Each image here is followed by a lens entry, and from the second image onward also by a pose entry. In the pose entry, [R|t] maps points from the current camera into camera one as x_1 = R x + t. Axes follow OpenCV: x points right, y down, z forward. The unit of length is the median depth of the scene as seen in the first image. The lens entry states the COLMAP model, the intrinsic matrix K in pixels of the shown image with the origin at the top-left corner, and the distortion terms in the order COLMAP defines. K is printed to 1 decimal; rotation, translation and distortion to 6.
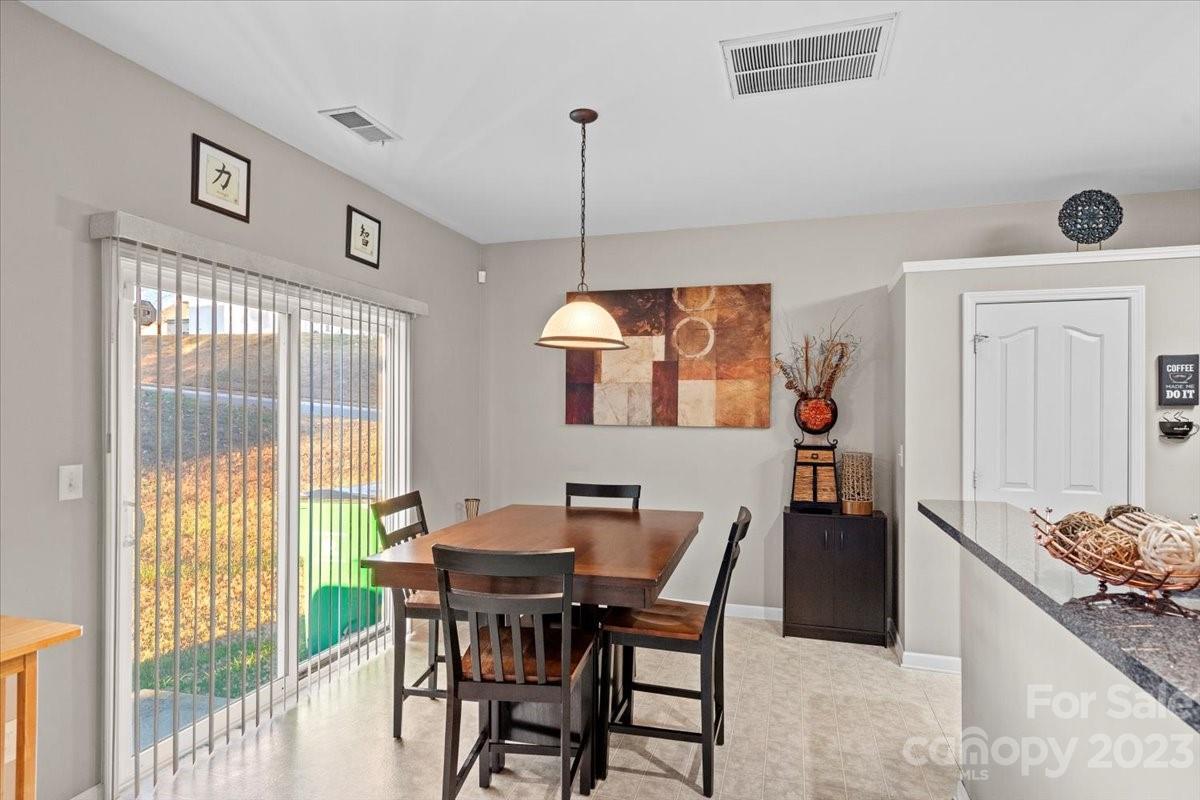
lens RADIAL K [[642.7, 0, 613.3], [0, 642.7, 407.8], [0, 0, 1]] dist [0.014204, 0.000076]
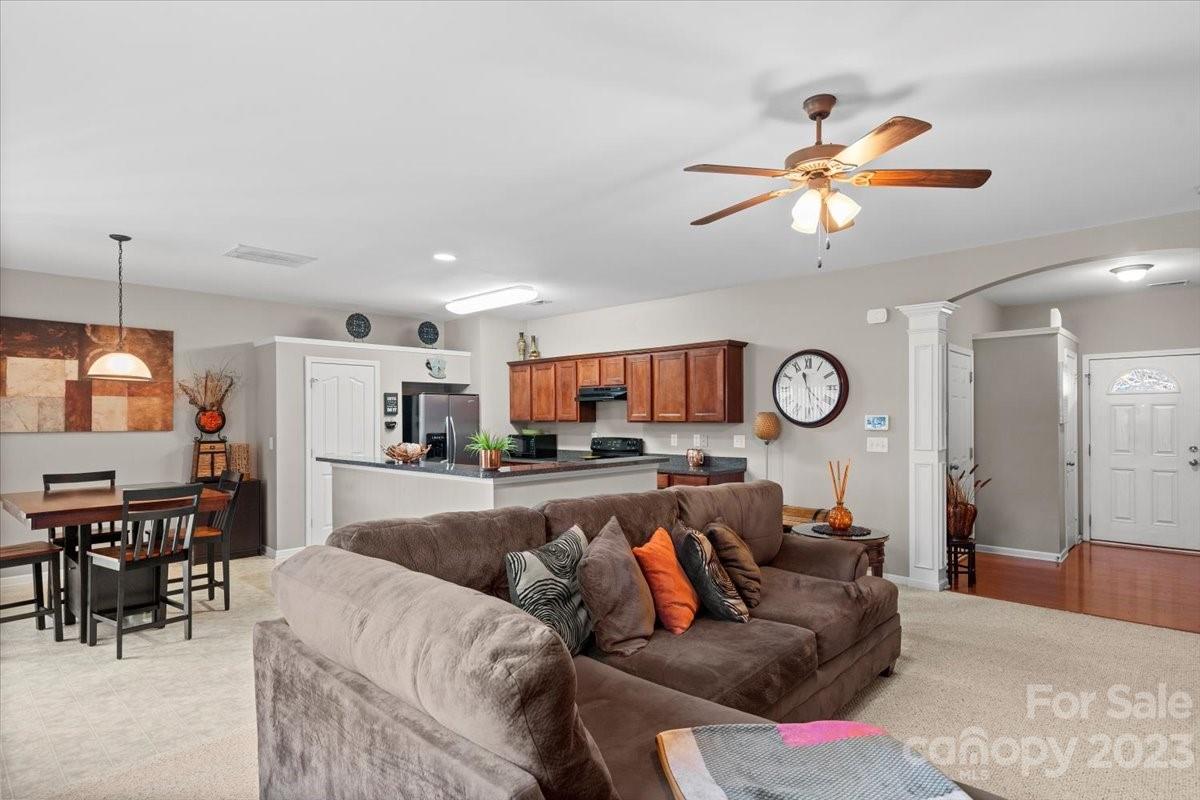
lens RADIAL K [[628.8, 0, 596.6], [0, 628.8, 412.7], [0, 0, 1]] dist [0.001273, 0.001151]
pose [[0.463529, -0.000818, 0.886081, -0.601025], [0.003518, 0.999993, -0.000918, -0.004846], [-0.886075, 0.003543, 0.463529, -0.531289]]
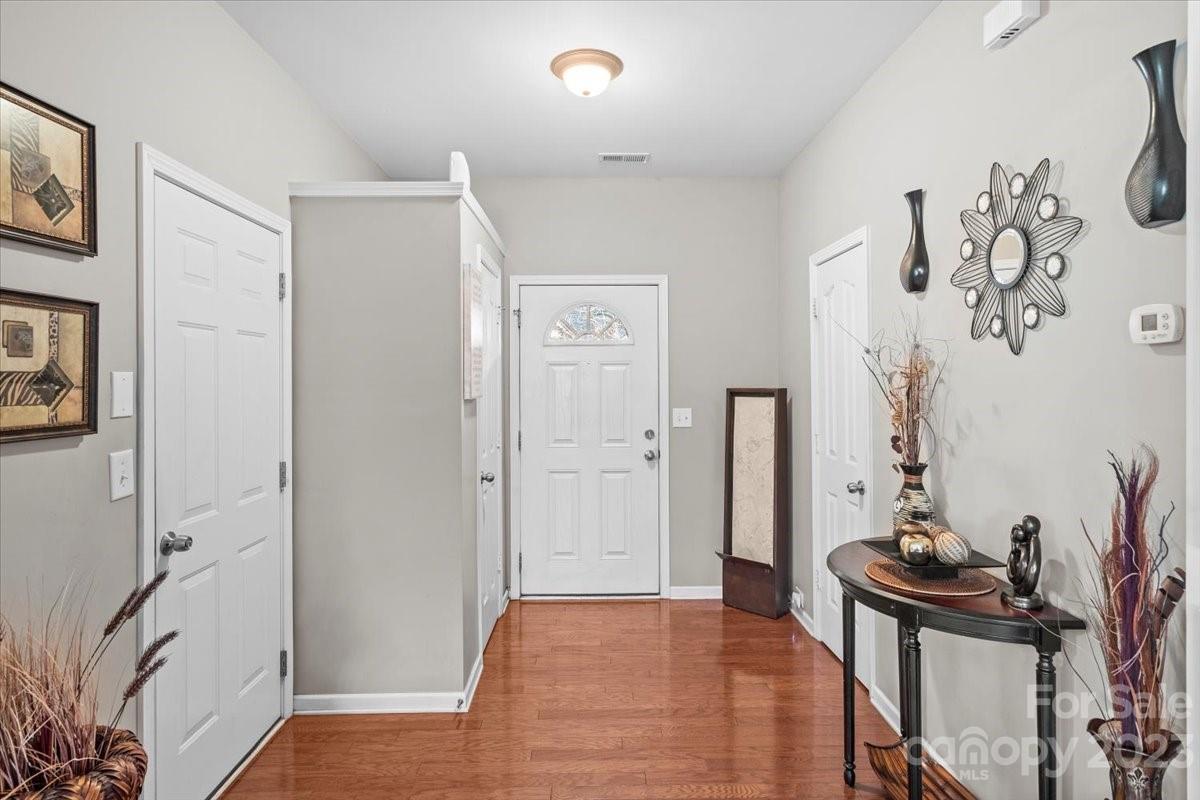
lens RADIAL K [[642.7, 0, 613.3], [0, 642.7, 407.8], [0, 0, 1]] dist [0.014204, 0.000076]
pose [[-0.313207, -0.040786, 0.948809, 0.471779], [-0.002768, 0.999112, 0.042034, 0.003043], [-0.949681, 0.010540, -0.313041, -0.737162]]
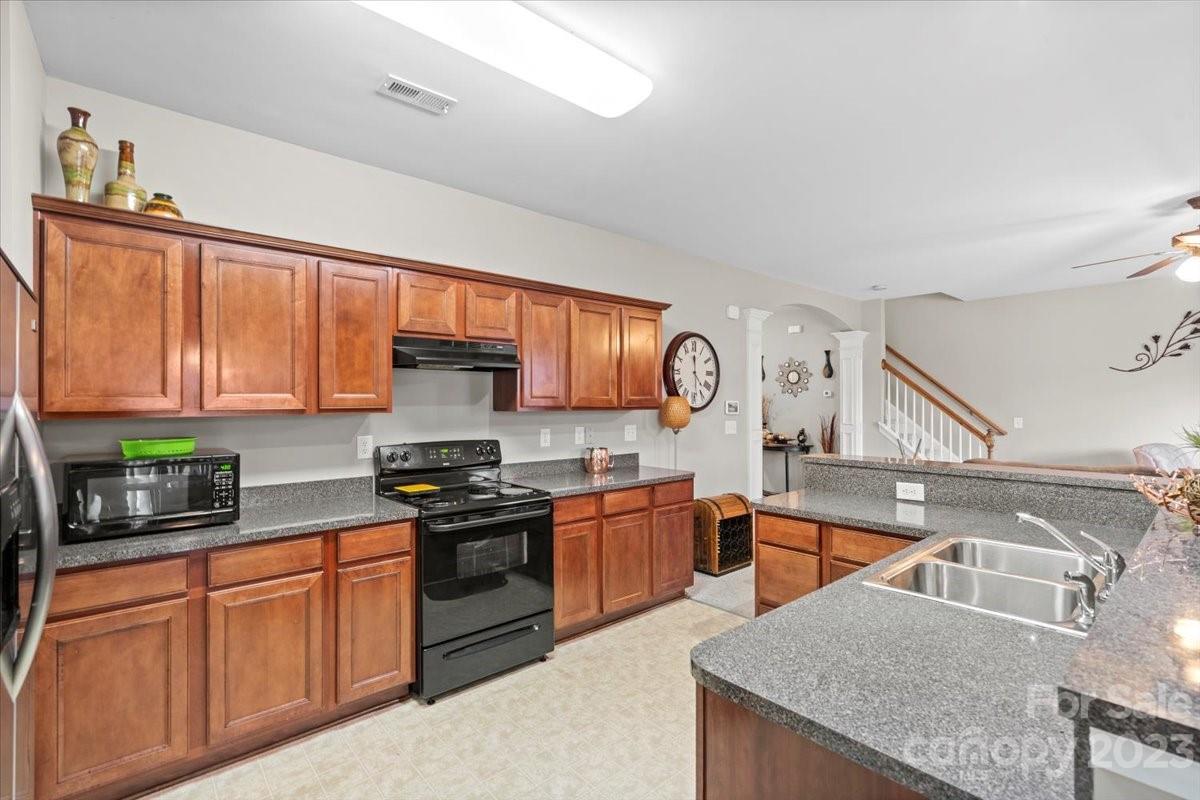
lens RADIAL K [[555.5, 0, 600.0], [0, 555.5, 400.0], [0, 0, 1]] dist [0.000058, 0.000017]
pose [[-0.846291, -0.003548, 0.532709, 0.369180], [-0.006835, 0.999968, -0.004197, 0.006408], [-0.532677, -0.007193, -0.846288, 0.770805]]
